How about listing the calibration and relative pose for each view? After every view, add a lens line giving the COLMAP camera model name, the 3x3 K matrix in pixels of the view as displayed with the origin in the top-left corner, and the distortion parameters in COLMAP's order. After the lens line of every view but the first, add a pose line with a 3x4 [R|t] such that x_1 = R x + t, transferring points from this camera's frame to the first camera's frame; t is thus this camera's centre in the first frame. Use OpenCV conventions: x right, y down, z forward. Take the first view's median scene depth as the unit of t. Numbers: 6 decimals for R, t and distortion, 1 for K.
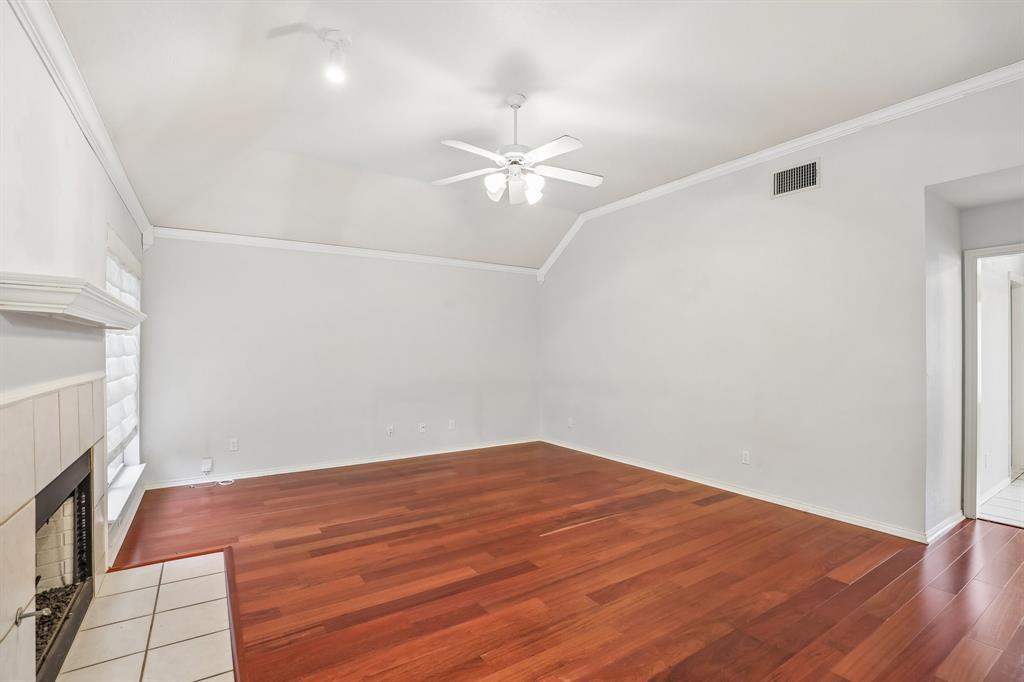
lens RADIAL K [[466.7, 0, 518.8], [0, 466.7, 346.1], [0, 0, 1]] dist [-0.037352, 0.007531]
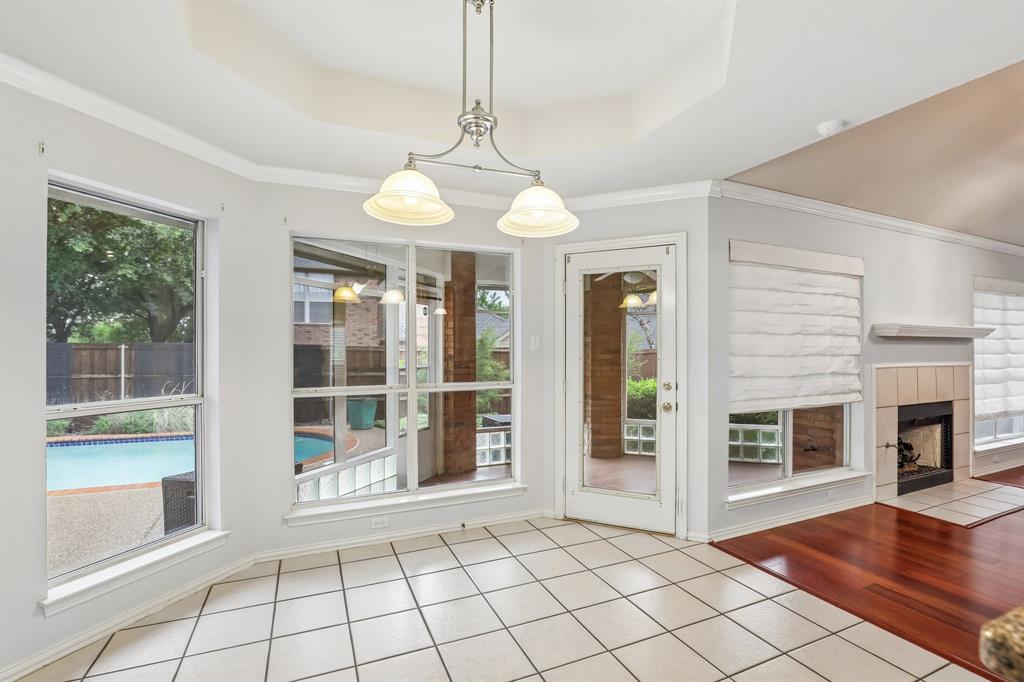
lens RADIAL K [[466.7, 0, 508.3], [0, 466.7, 347.2], [0, 0, 1]] dist [-0.037352, 0.007531]
pose [[-0.166449, -0.004888, -0.986038, 0.816949], [0.003086, 0.999980, -0.005478, 0.002558], [0.986045, -0.003955, -0.166431, -0.338512]]
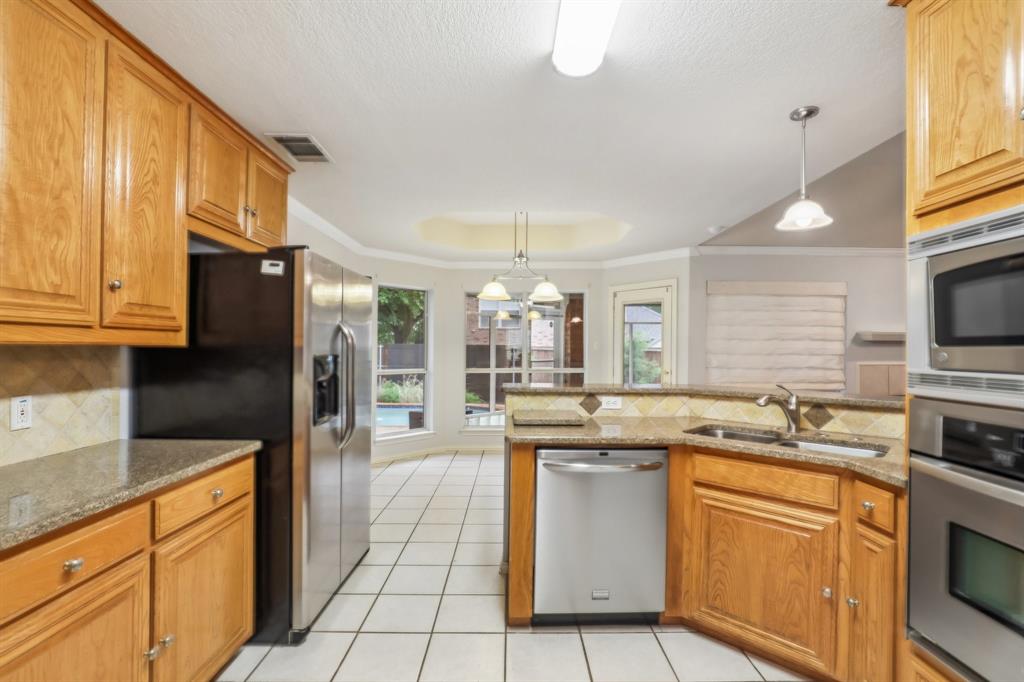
lens RADIAL K [[466.7, 0, 506.3], [0, 466.7, 348.0], [0, 0, 1]] dist [-0.037352, 0.007531]
pose [[-0.550824, -0.005560, -0.834603, 1.414118], [-0.002799, 0.999984, -0.004814, 0.006090], [0.834617, -0.000315, -0.550831, 0.217048]]
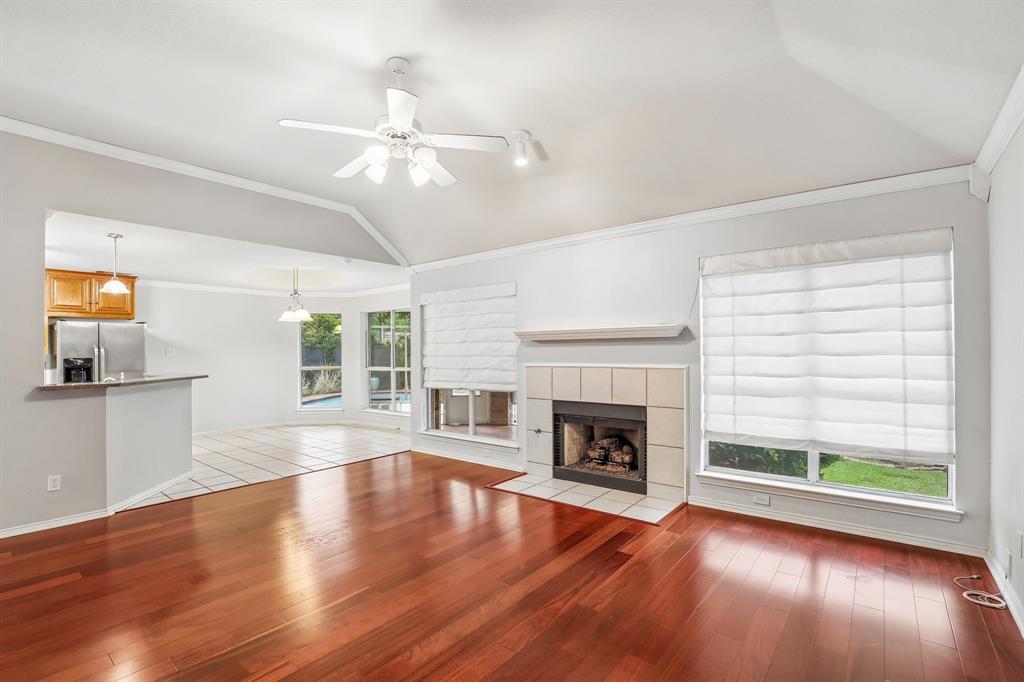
lens RADIAL K [[466.7, 0, 512.4], [0, 466.7, 345.5], [0, 0, 1]] dist [-0.037352, 0.007531]
pose [[-0.950495, 0.003260, -0.310724, 0.058650], [0.009082, 0.999809, -0.017291, 0.011323], [0.310608, -0.019257, -0.950343, 1.684551]]
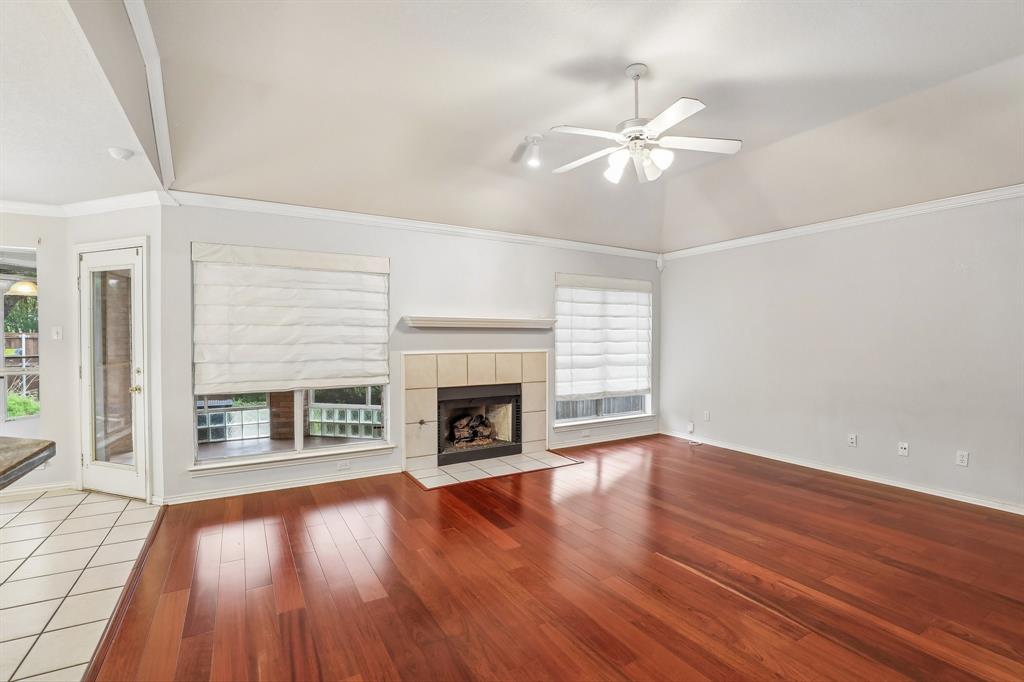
lens RADIAL K [[466.7, 0, 514.1], [0, 466.7, 344.5], [0, 0, 1]] dist [-0.037352, 0.007531]
pose [[-0.047264, 0.013423, -0.998792, 0.847474], [0.004214, 0.999903, 0.013238, 0.006375], [0.998874, -0.003584, -0.047316, 0.717043]]
